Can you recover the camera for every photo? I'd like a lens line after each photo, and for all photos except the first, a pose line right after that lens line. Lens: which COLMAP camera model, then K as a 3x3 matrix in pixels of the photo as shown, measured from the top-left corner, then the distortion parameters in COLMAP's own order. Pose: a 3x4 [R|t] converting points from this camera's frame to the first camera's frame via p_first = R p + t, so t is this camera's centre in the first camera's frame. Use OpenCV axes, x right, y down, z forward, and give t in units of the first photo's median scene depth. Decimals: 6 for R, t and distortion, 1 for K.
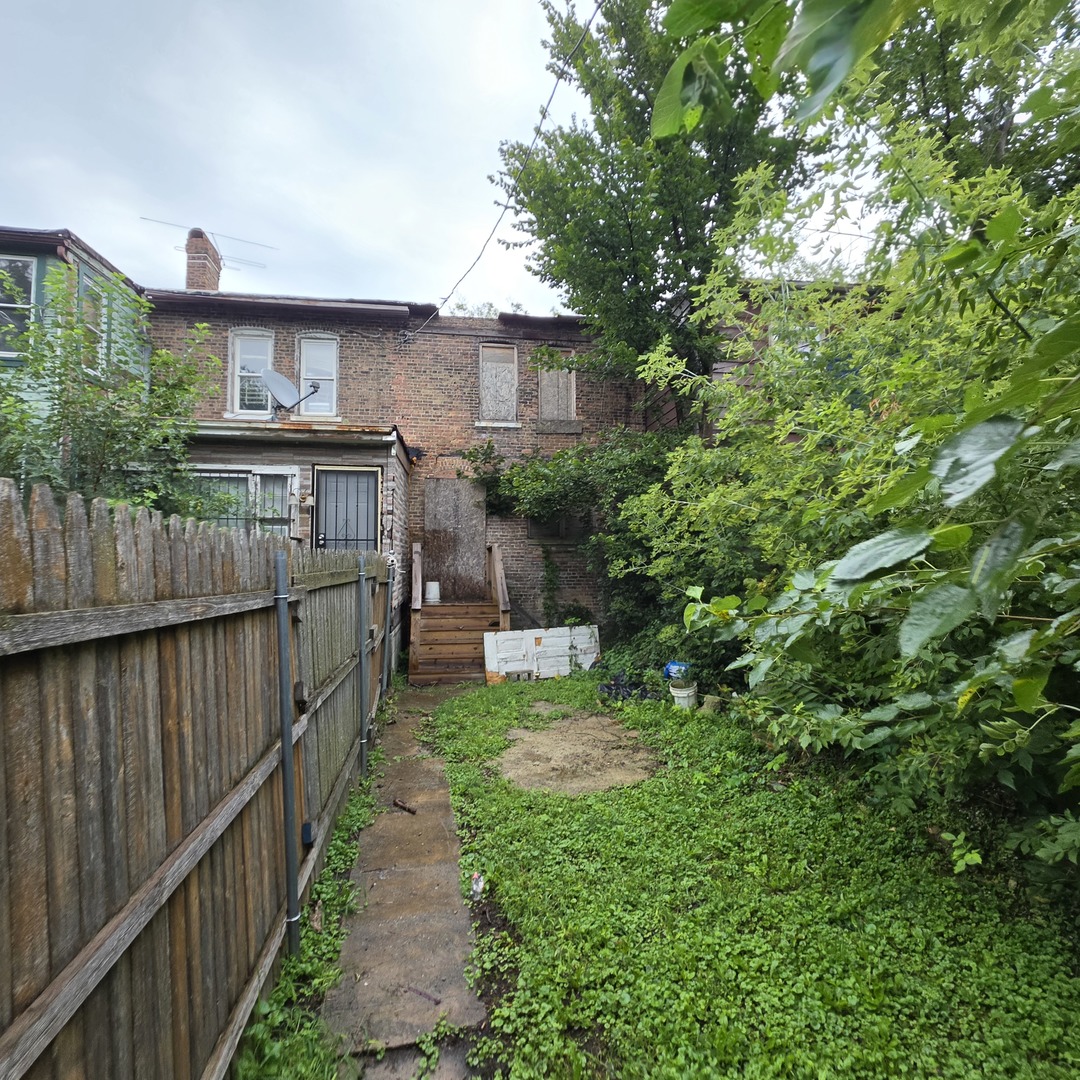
lens RADIAL K [[576.7, 0, 530.9], [0, 576.7, 538.9], [0, 0, 1]] dist [0.001992, -0.001573]
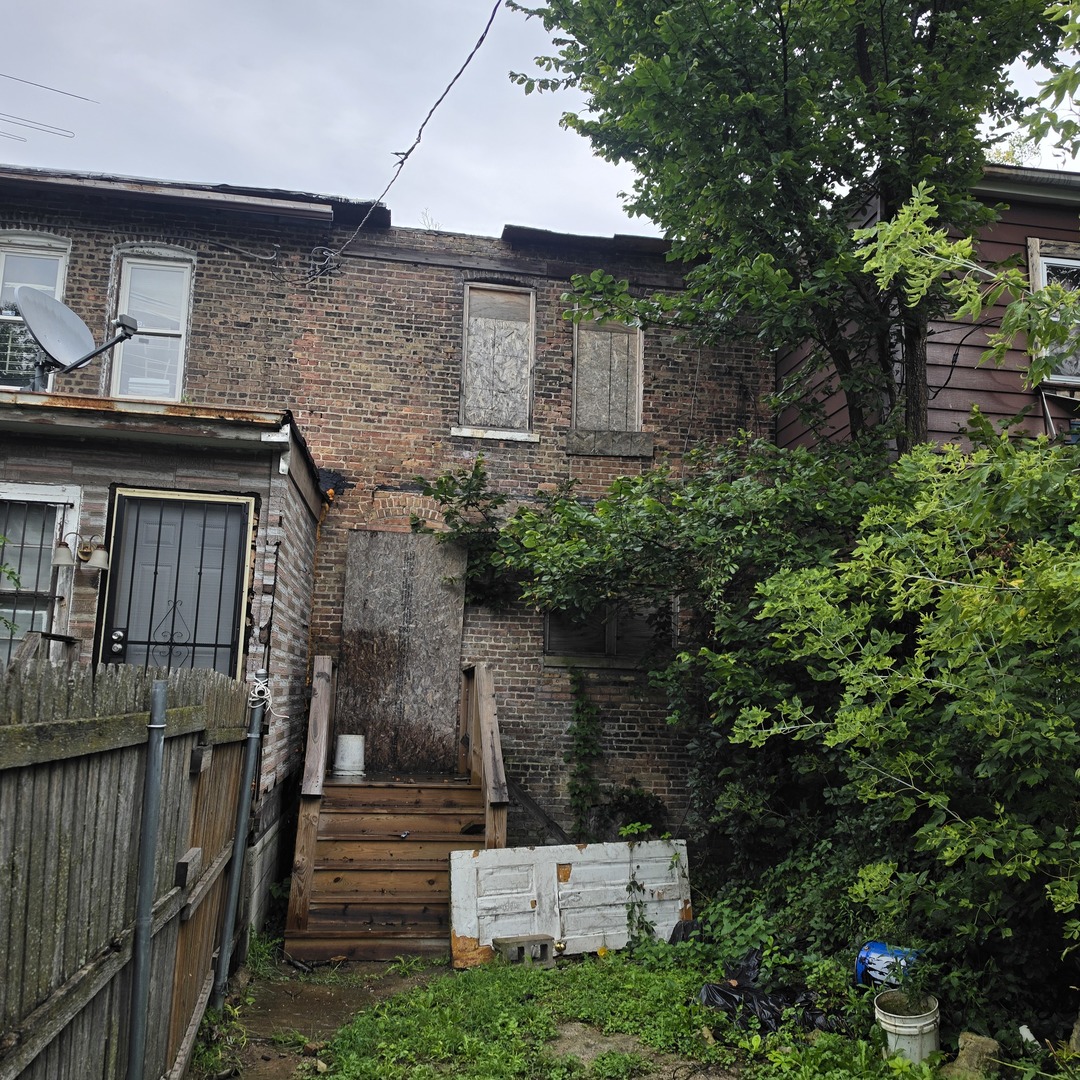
lens RADIAL K [[984.1, 0, 541.6], [0, 984.1, 566.3], [0, 0, 1]] dist [0.150439, -0.266886]
pose [[0.999310, 0.036688, 0.005781, -0.019679], [-0.035999, 0.995079, -0.092312, 0.002775], [-0.009139, 0.092040, 0.995713, 0.155112]]
